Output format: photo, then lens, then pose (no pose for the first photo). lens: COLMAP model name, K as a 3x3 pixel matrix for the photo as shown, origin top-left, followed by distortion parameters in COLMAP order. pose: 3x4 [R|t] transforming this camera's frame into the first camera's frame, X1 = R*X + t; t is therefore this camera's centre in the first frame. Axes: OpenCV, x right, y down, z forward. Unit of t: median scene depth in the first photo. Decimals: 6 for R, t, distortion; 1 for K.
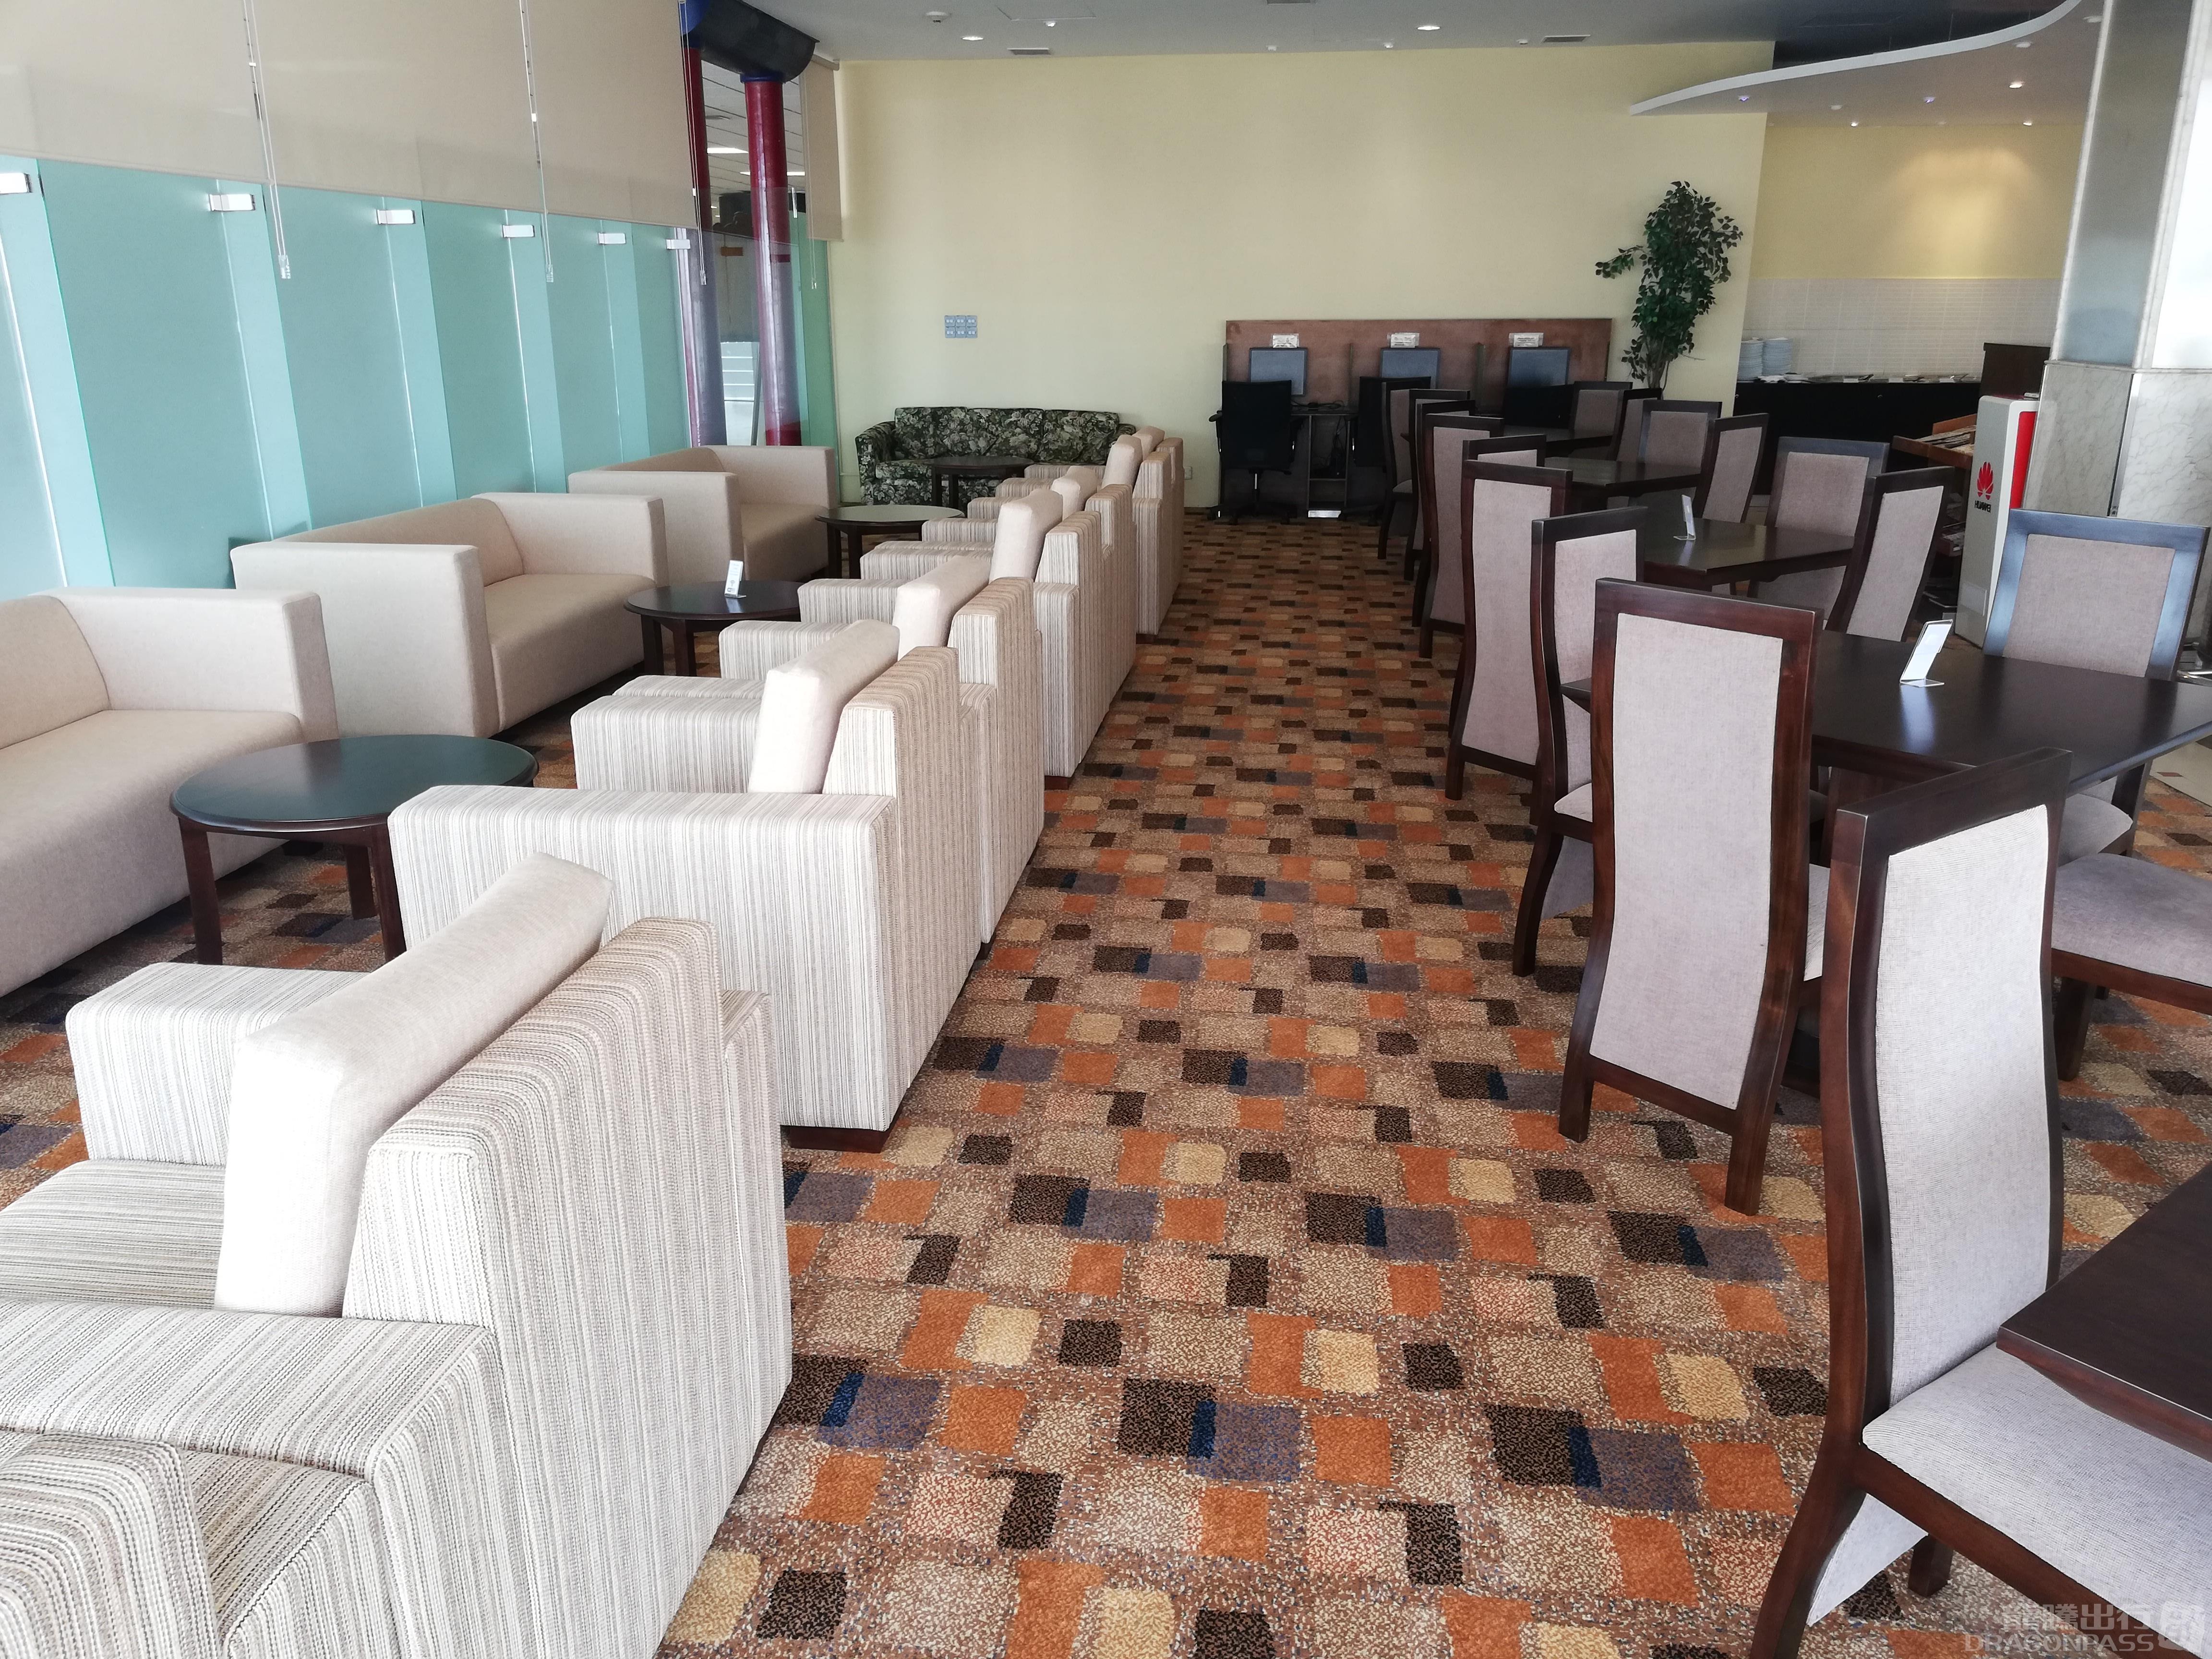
lens RADIAL K [[1658.0, 0, 1105.8], [0, 1658.0, 835.9], [0, 0, 1]] dist [0.020713, -0.038418]
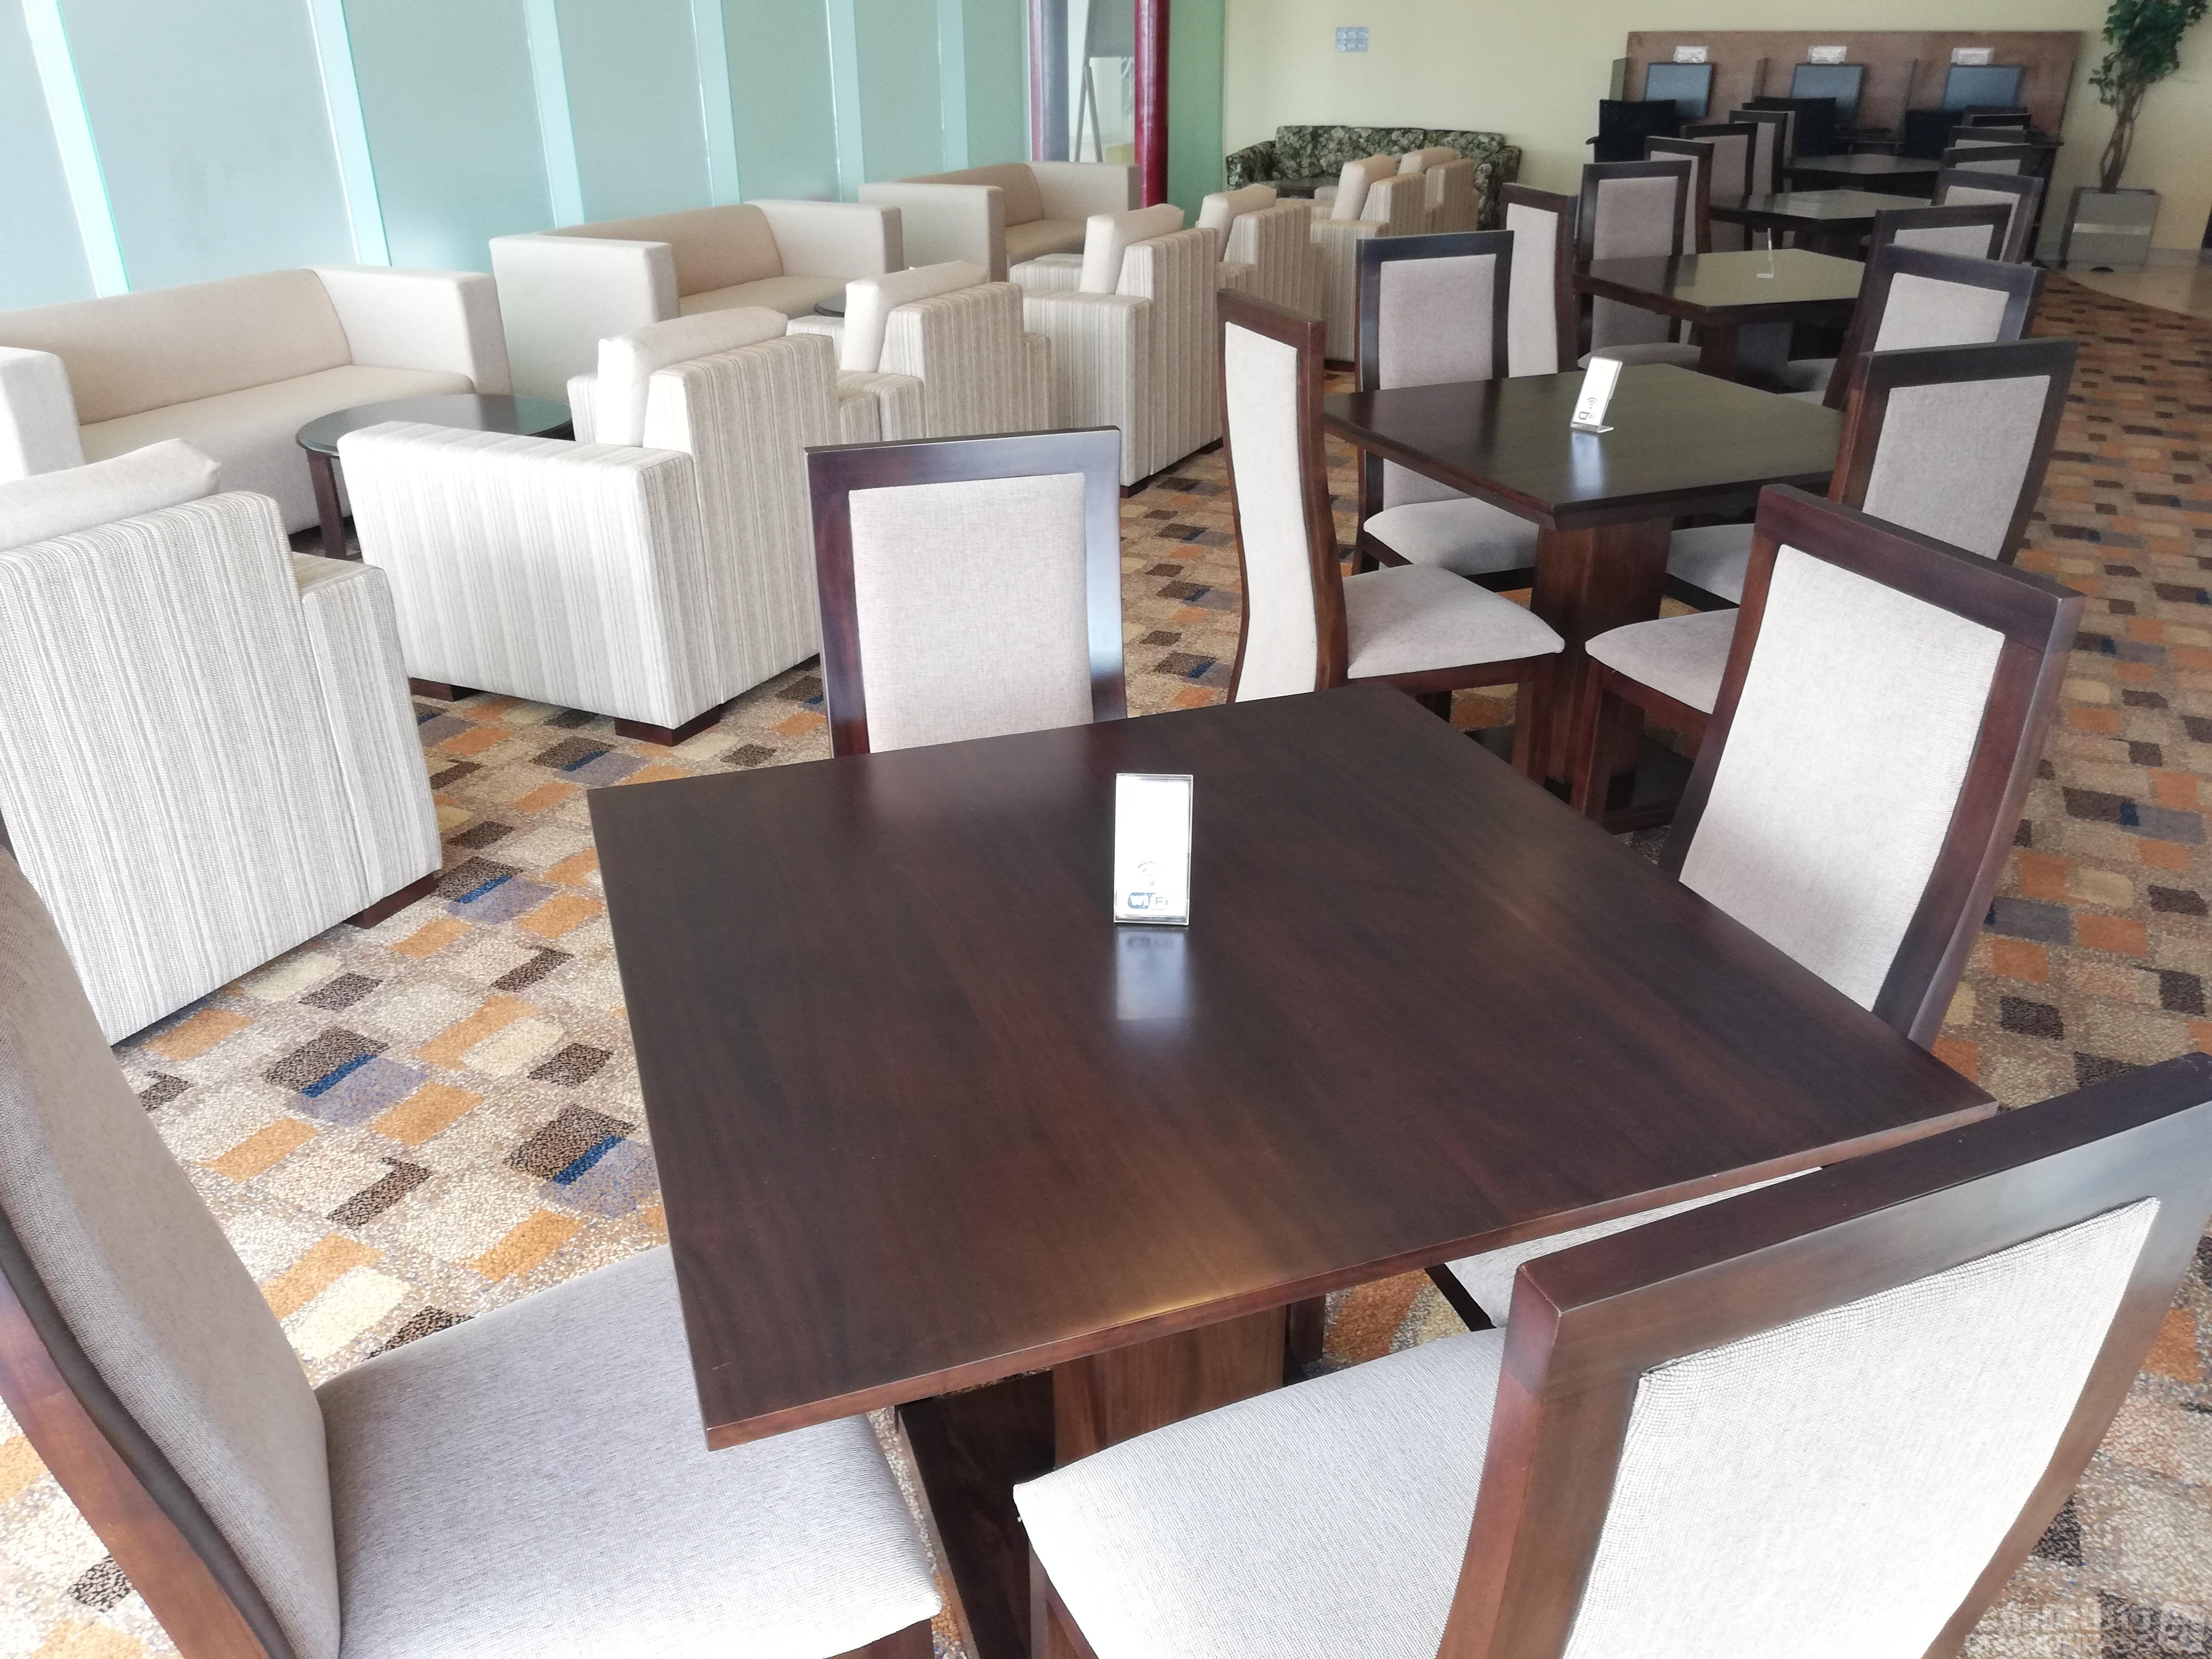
lens RADIAL K [[1658.0, 0, 1101.9], [0, 1658.0, 826.6], [0, 0, 1]] dist [0.020713, -0.038418]
pose [[0.944488, 0.138932, -0.297725, 0.136883], [-0.094230, 0.982669, 0.159630, 0.005117], [0.314743, -0.122714, 0.941211, -0.019575]]
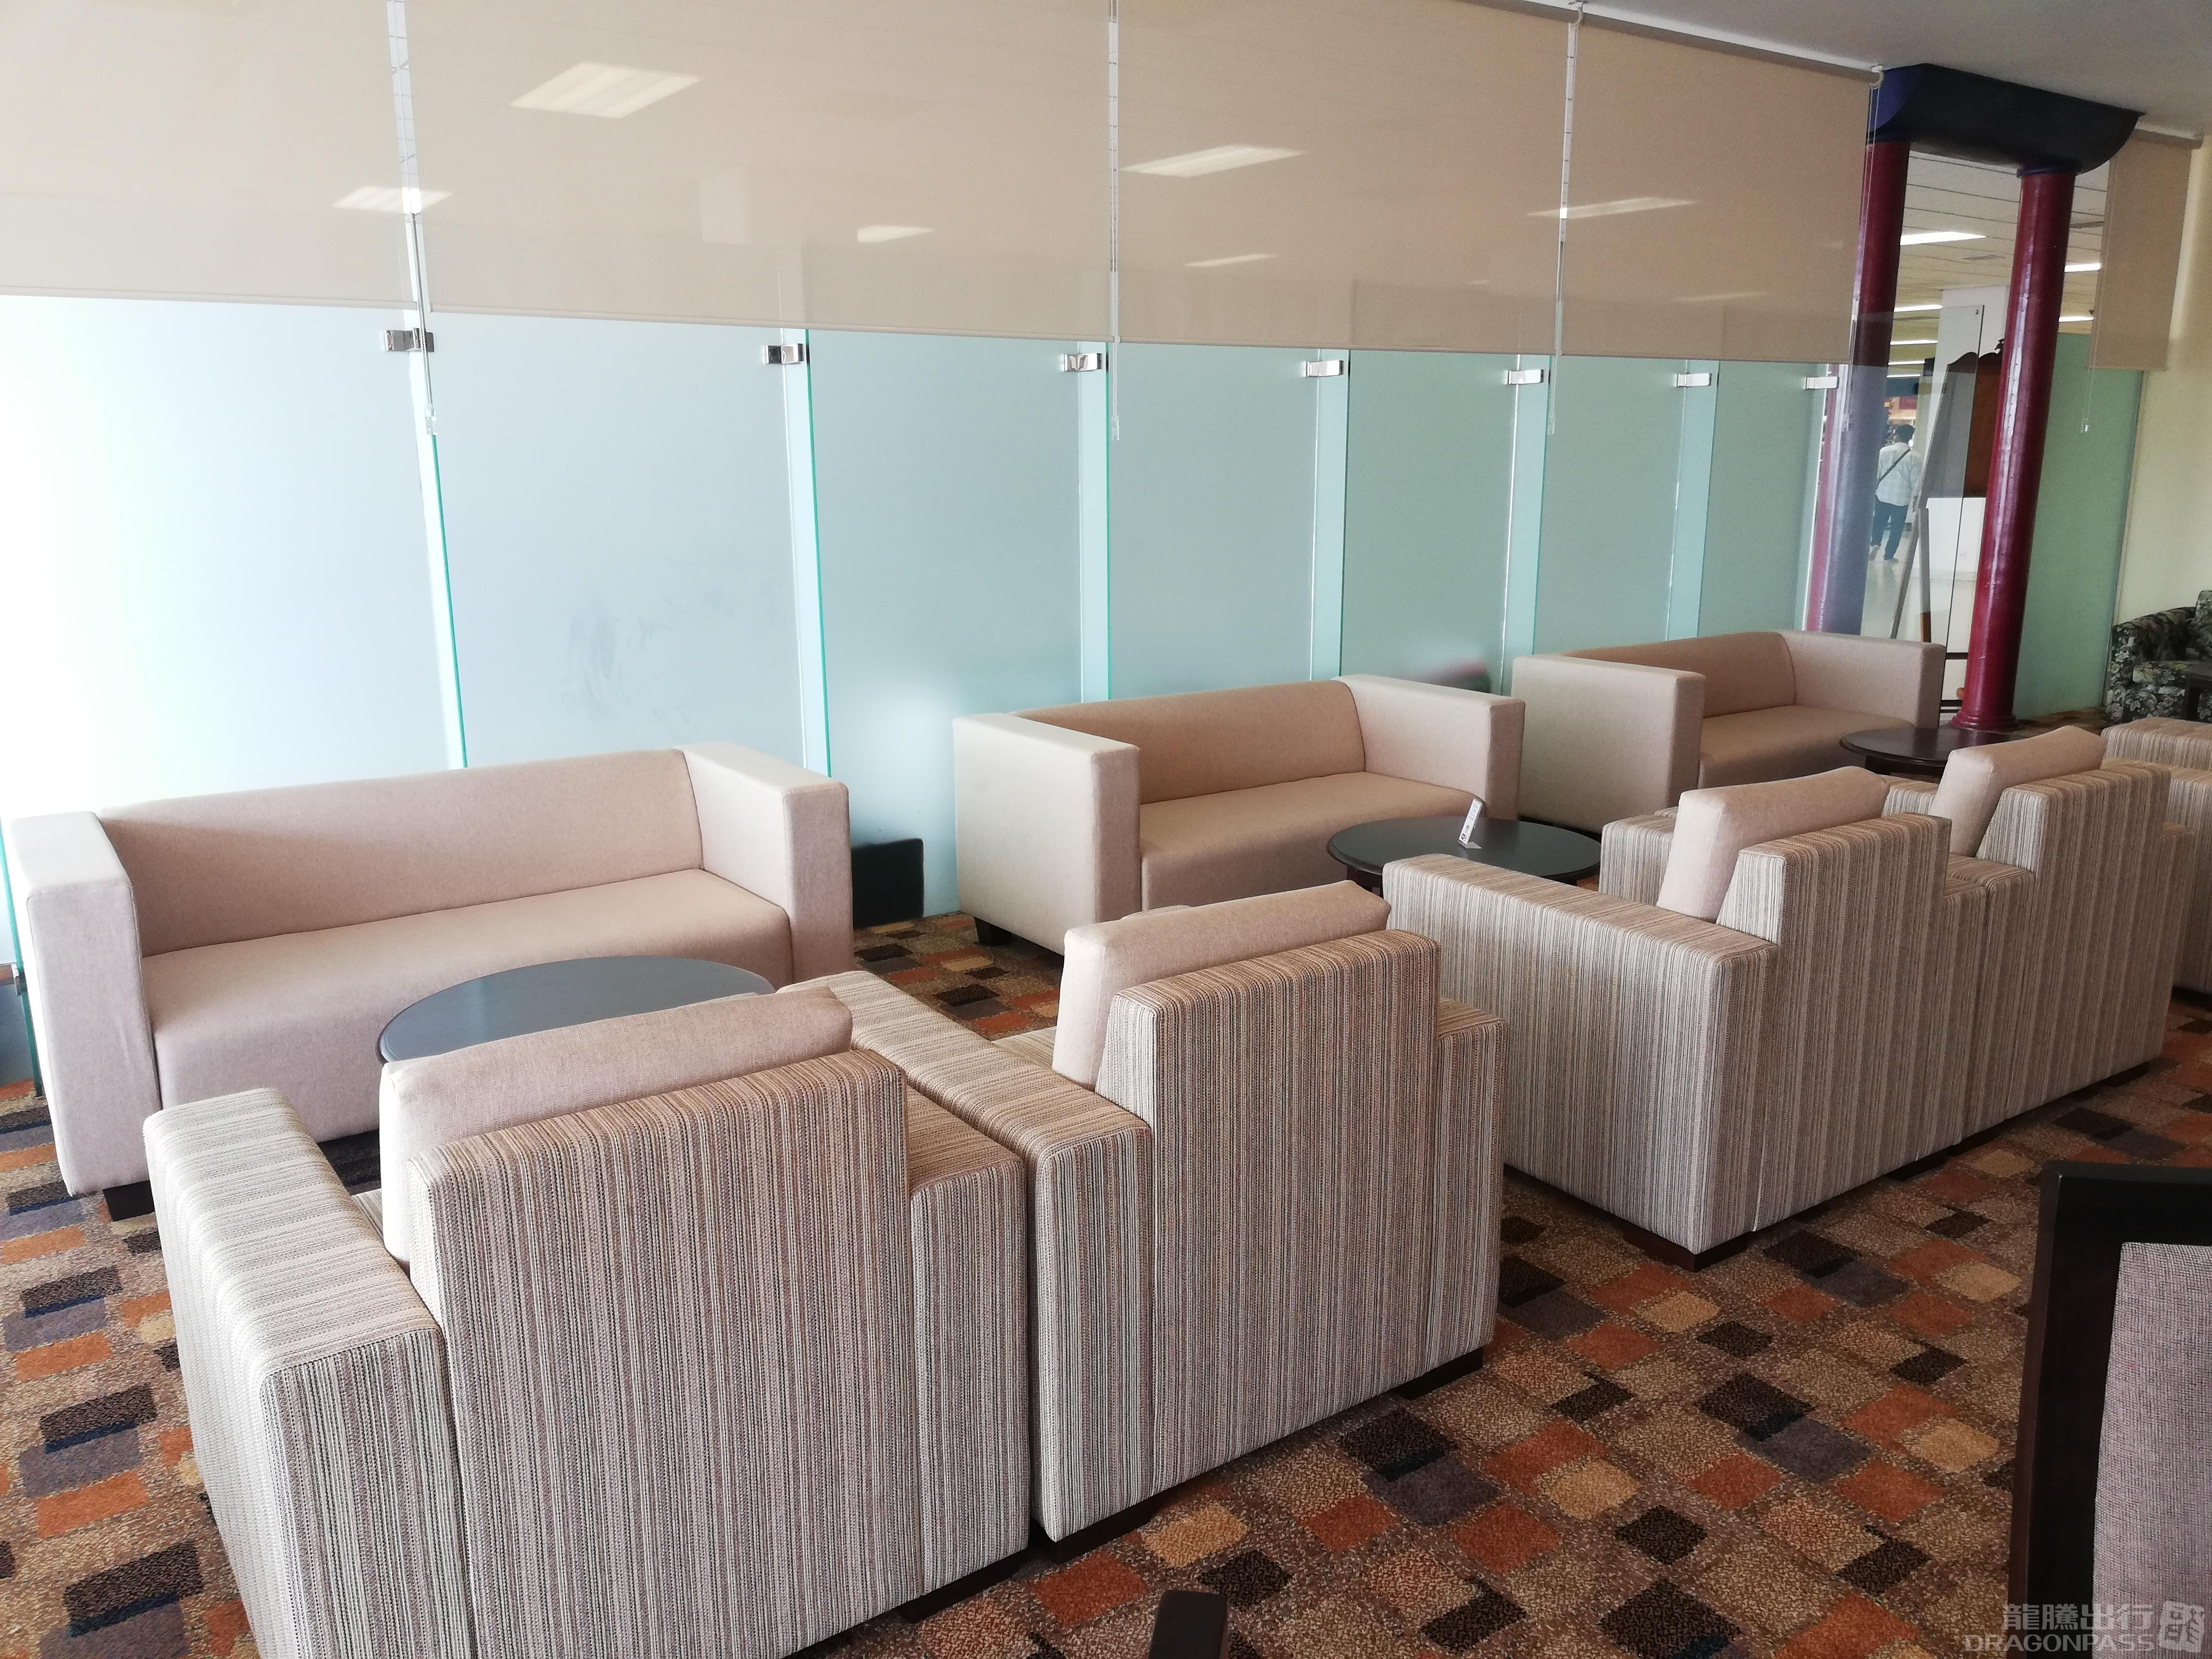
lens RADIAL K [[1658.0, 0, 1096.7], [0, 1658.0, 830.6], [0, 0, 1]] dist [0.020713, -0.038418]
pose [[0.664703, 0.167238, -0.728149, 0.106875], [-0.223675, 0.974466, 0.019626, -0.064510], [0.712839, 0.149823, 0.685138, 0.181943]]
